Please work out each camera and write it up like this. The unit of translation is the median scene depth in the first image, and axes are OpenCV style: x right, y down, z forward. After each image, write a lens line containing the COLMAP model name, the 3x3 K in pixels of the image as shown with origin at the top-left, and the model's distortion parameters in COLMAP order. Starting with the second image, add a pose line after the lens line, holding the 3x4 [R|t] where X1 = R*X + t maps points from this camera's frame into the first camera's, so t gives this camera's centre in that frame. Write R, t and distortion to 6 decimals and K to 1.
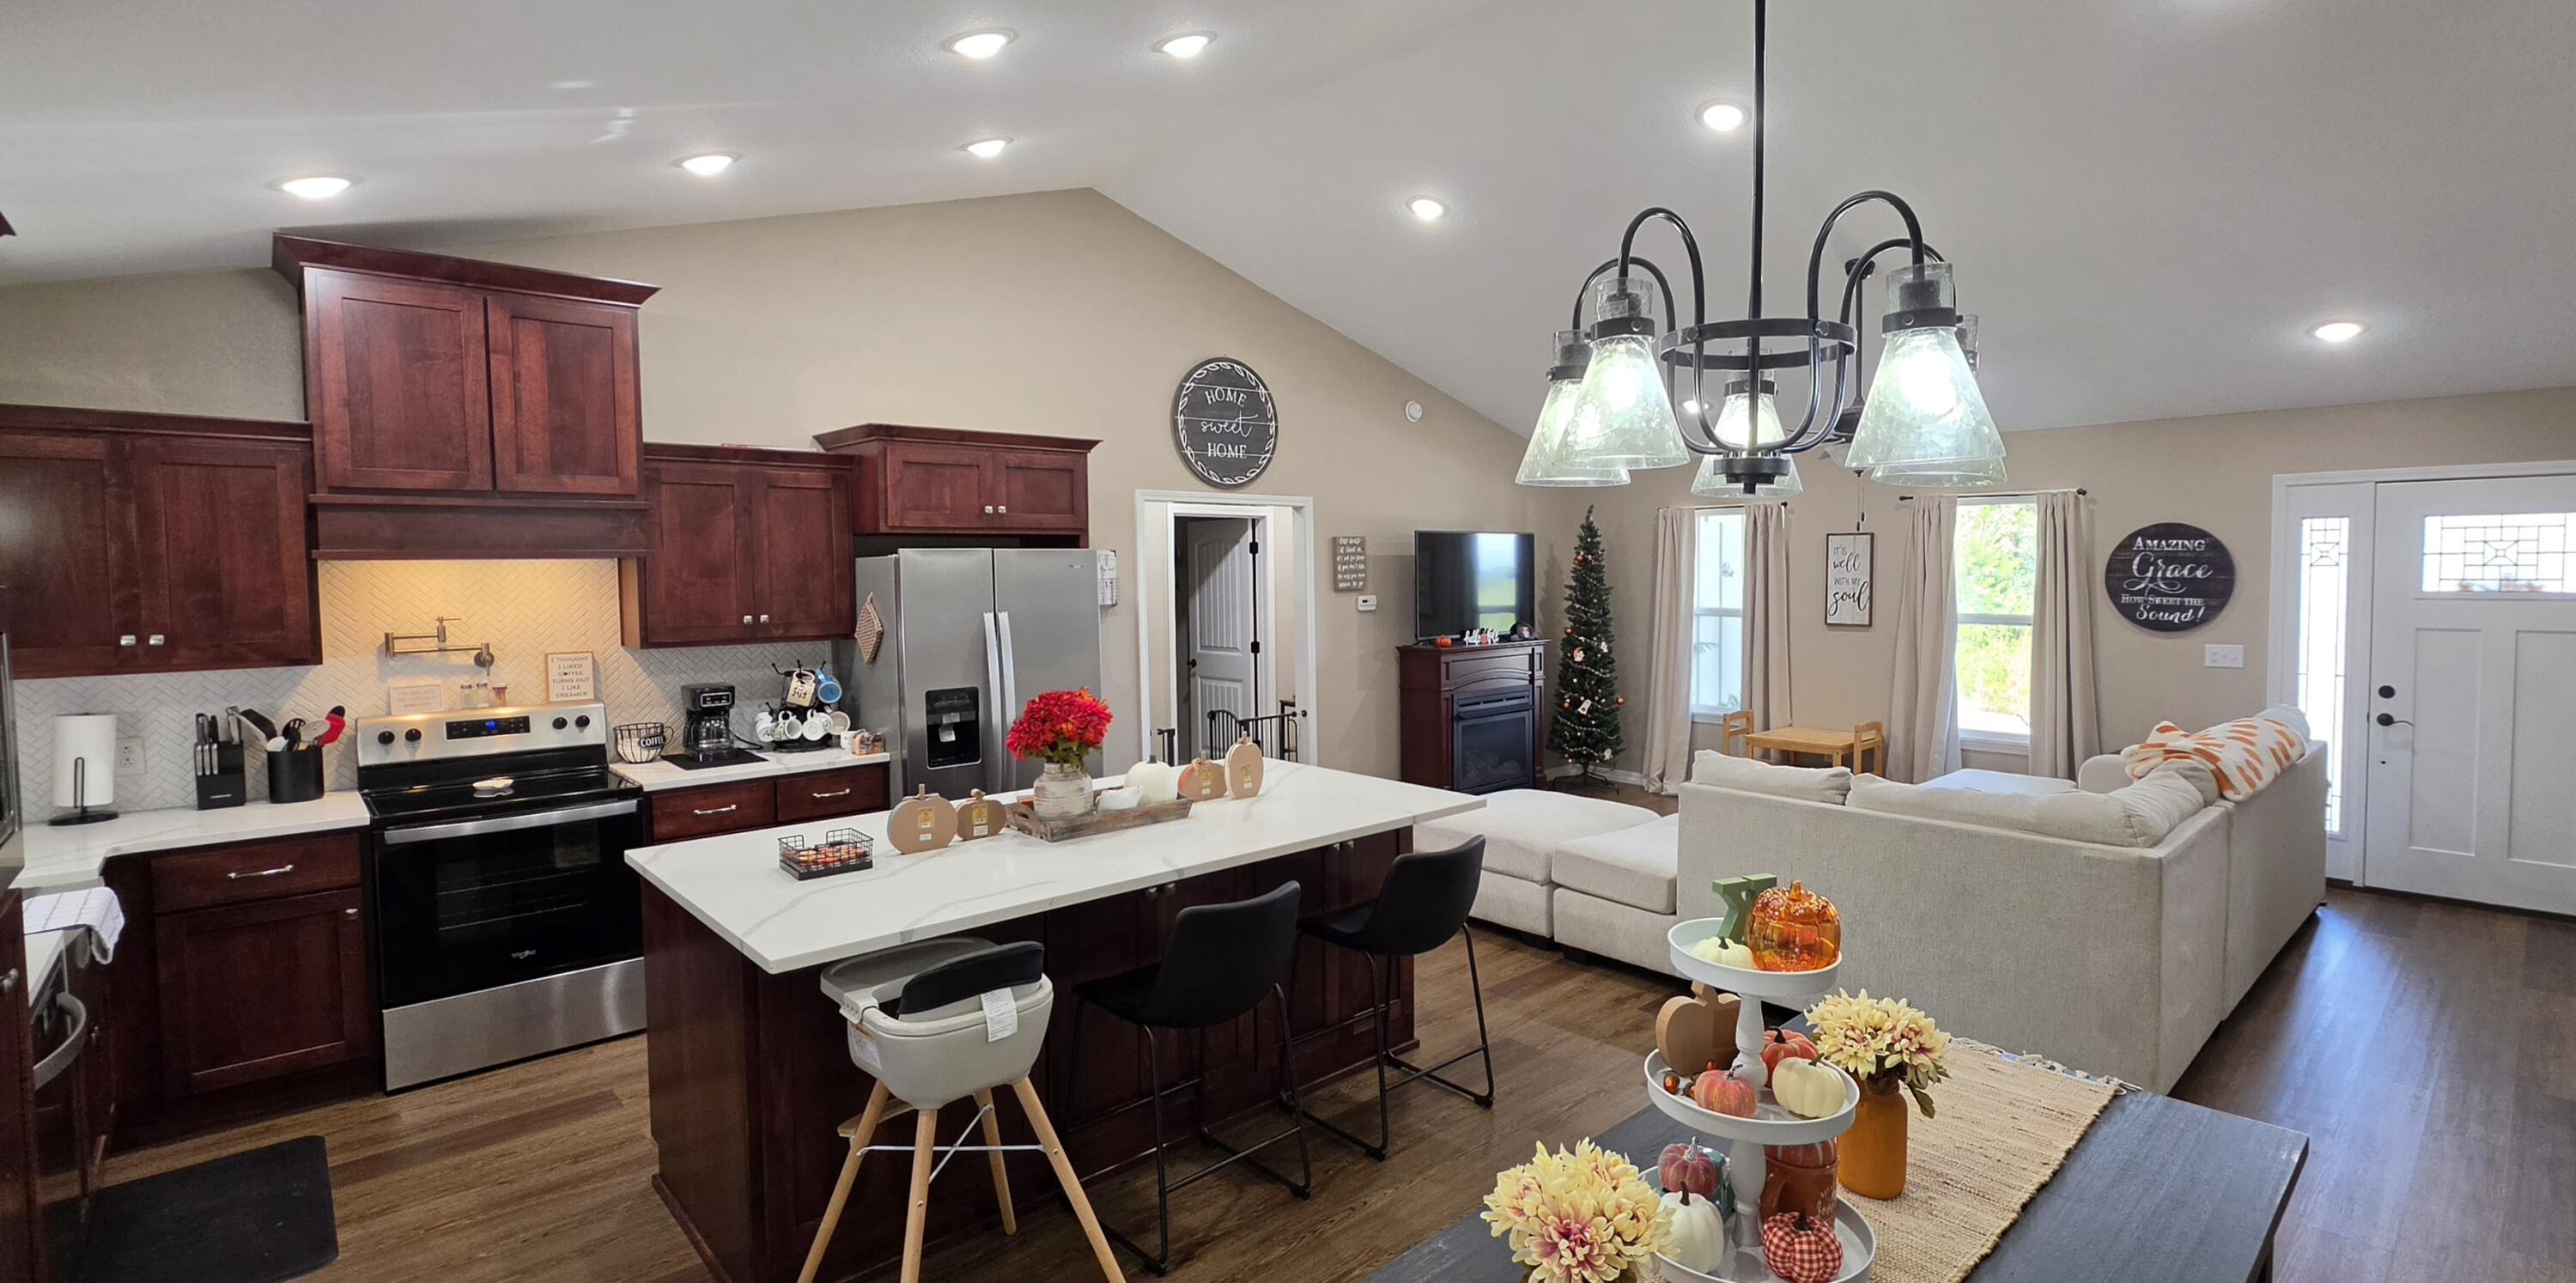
lens RADIAL K [[1145.5, 0, 1288.0], [0, 1145.5, 641.5], [0, 0, 1]] dist [0.001444, 0.000067]
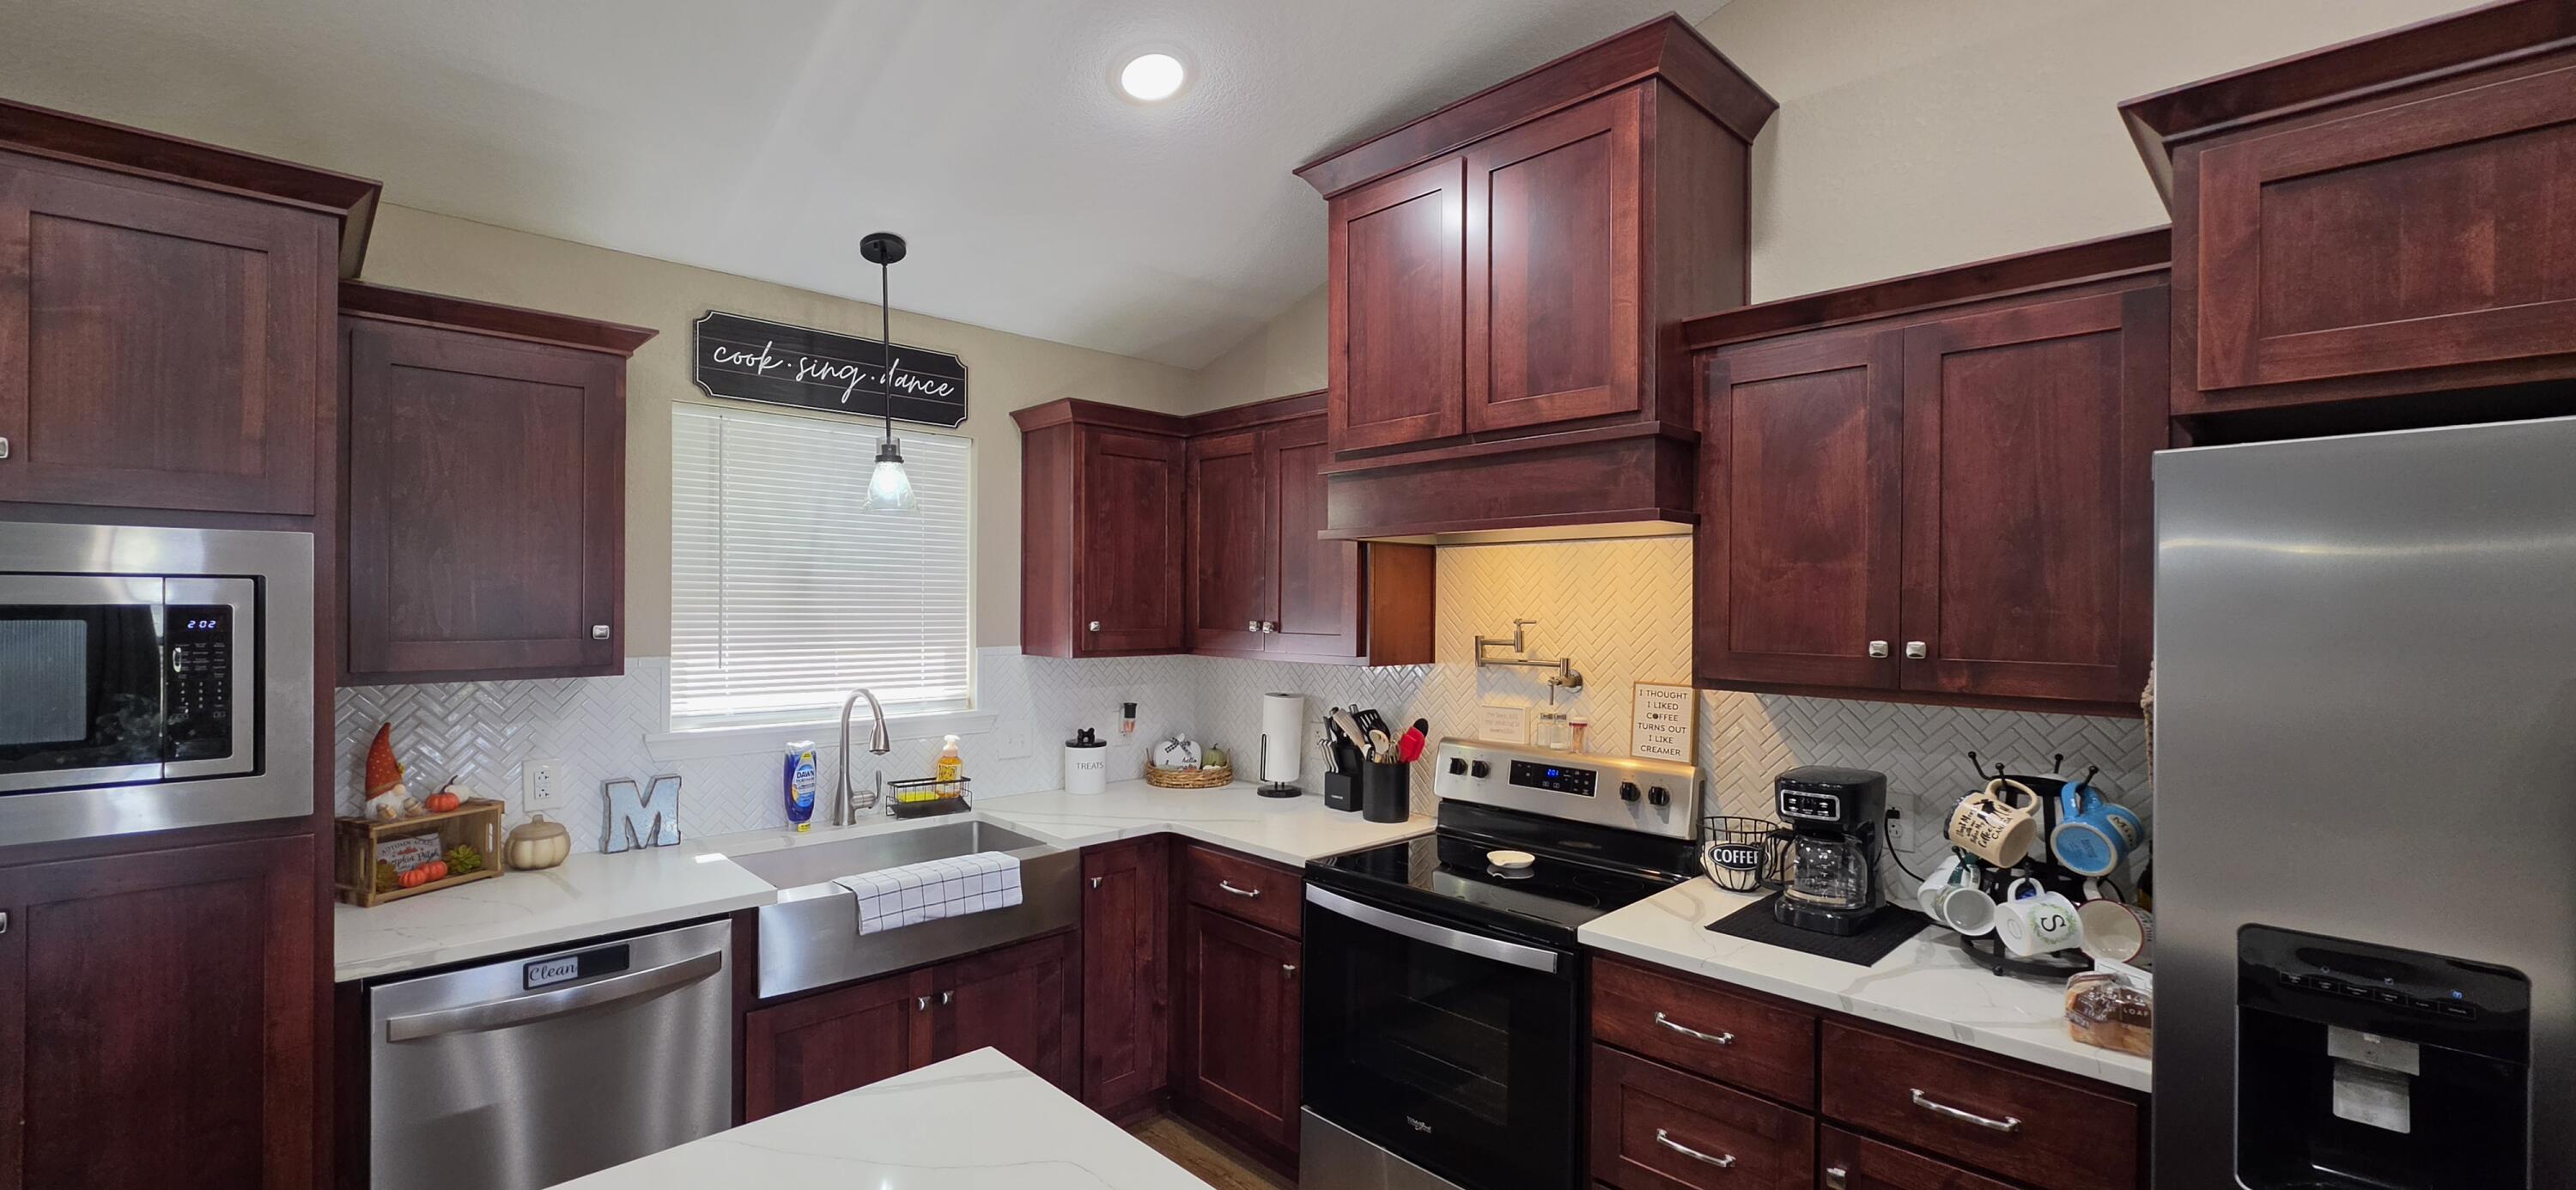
lens RADIAL K [[1048.0, 0, 1288.0], [0, 1048.0, 595.0], [0, 0, 1]] dist [-0.000776, 0.000007]
pose [[0.041249, 0.003074, -0.999144, -0.058866], [-0.074273, 0.997238, 0.000002, -0.023515], [0.996384, 0.074210, 0.041364, 0.764141]]
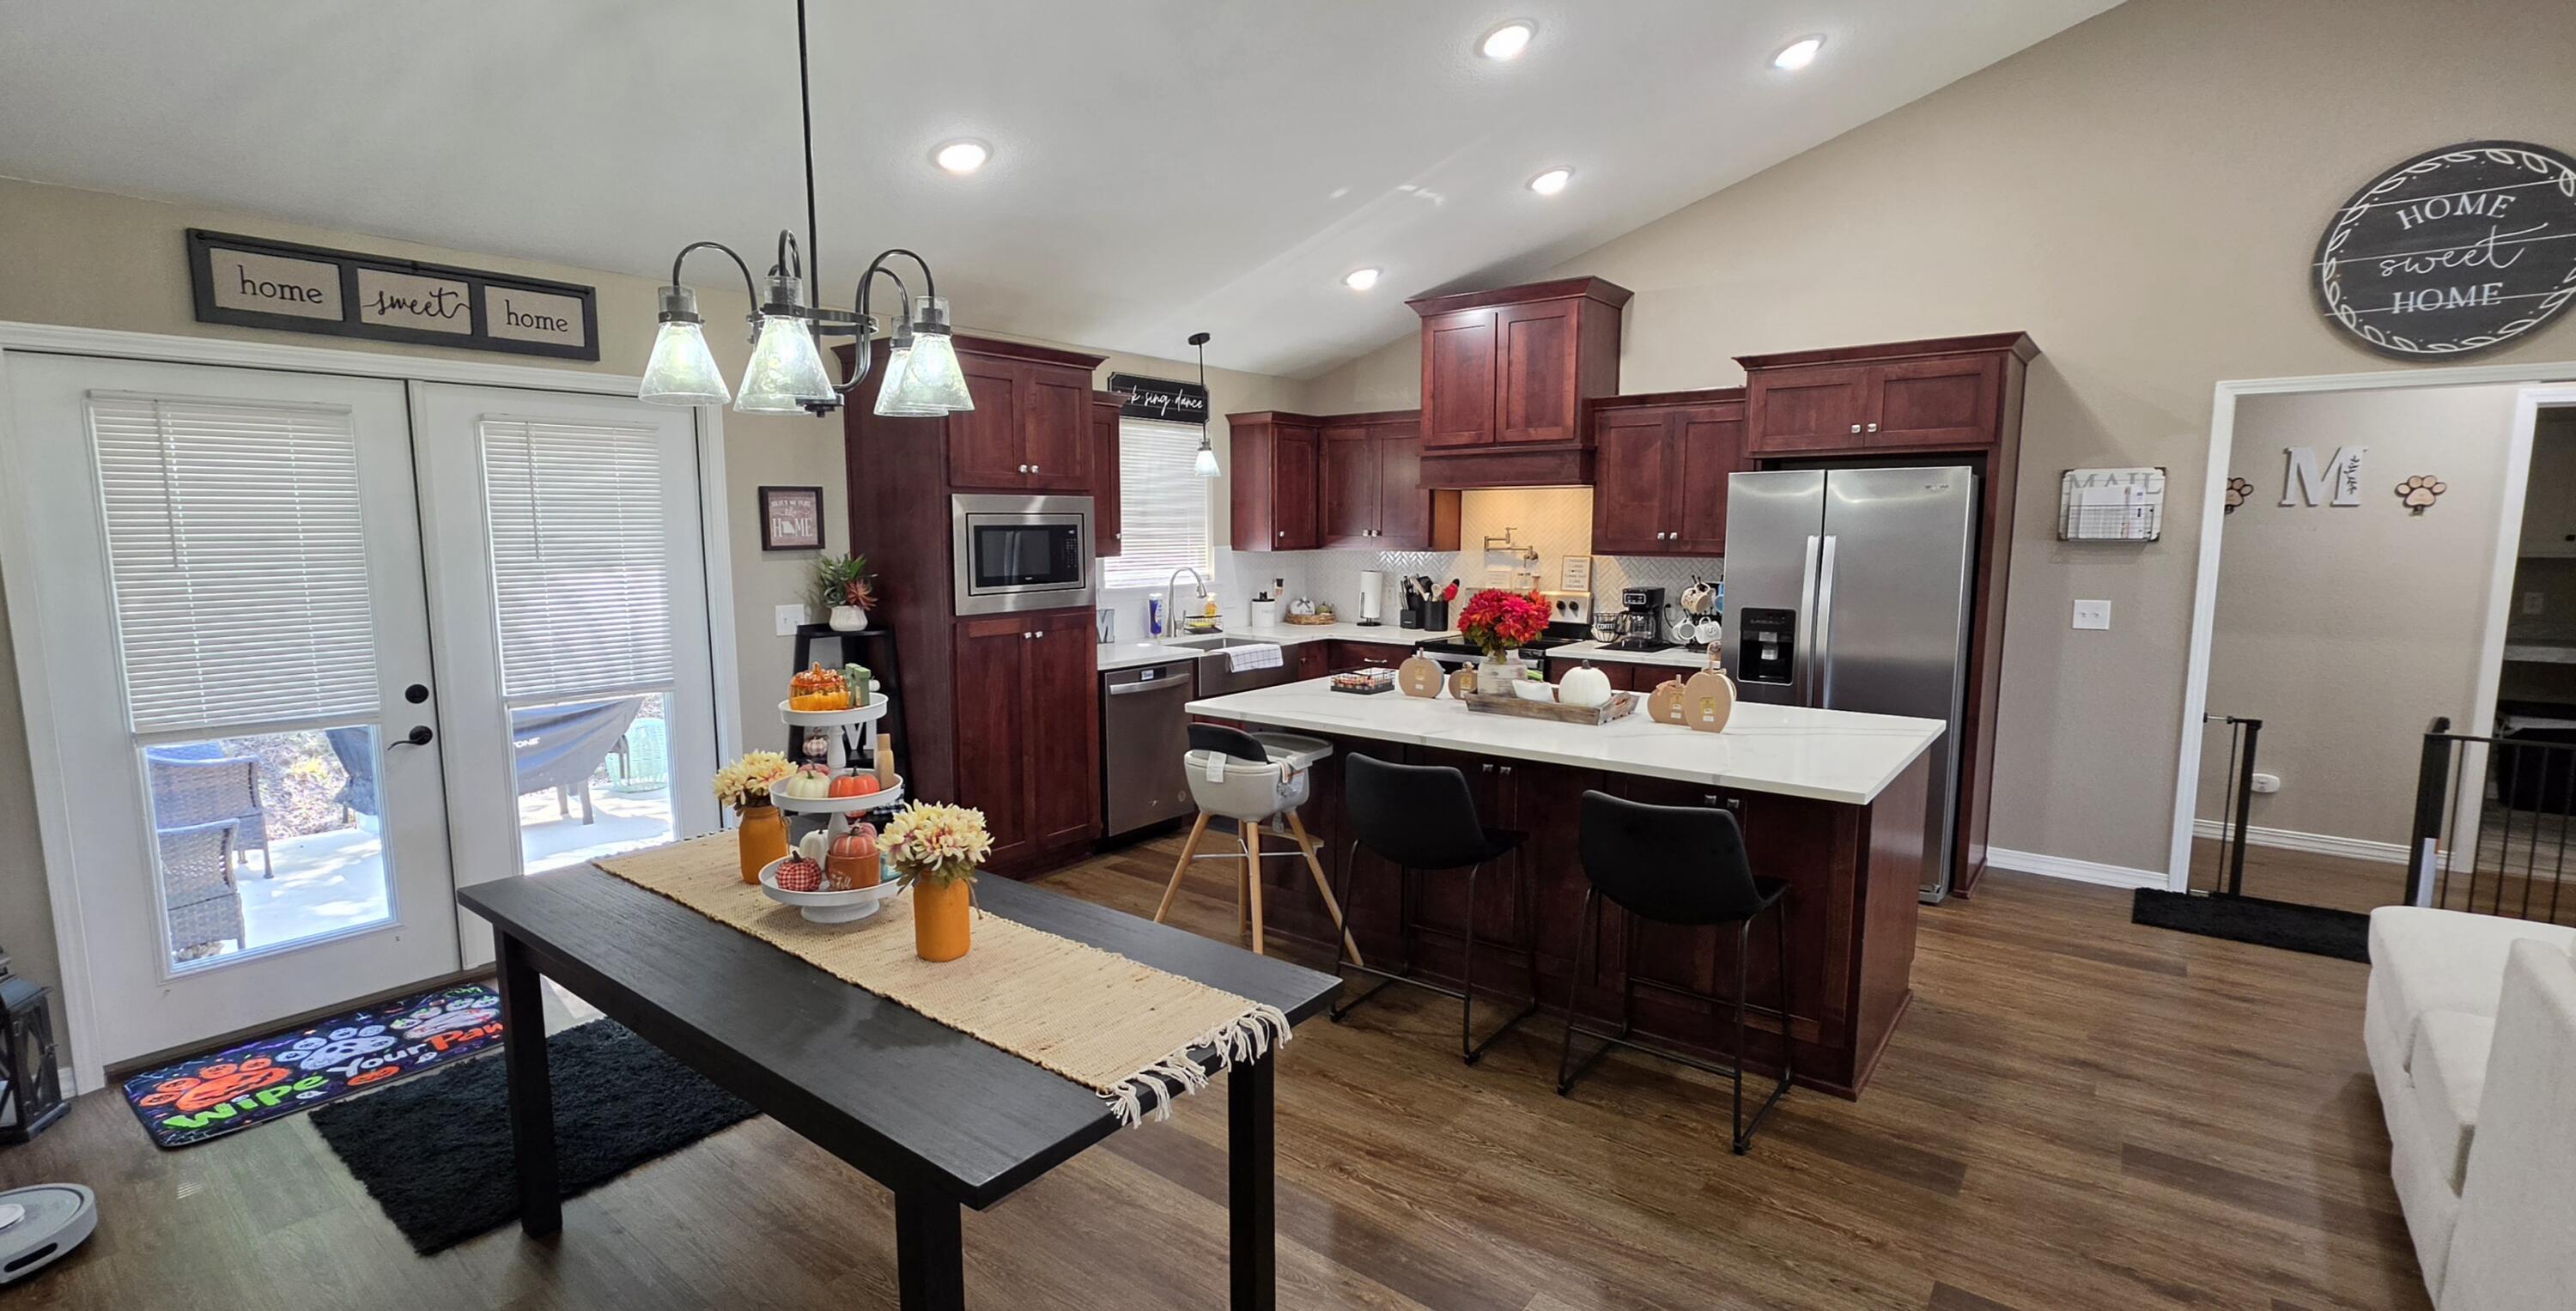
lens RADIAL K [[1119.5, 0, 1312.0], [0, 1119.5, 661.7], [0, 0, 1]] dist [0.000295, 0.000076]
pose [[0.195455, 0.132256, -0.971754, 0.643829], [-0.066131, 0.990387, 0.121491, -0.007092], [0.978480, 0.040517, 0.202323, 0.415755]]
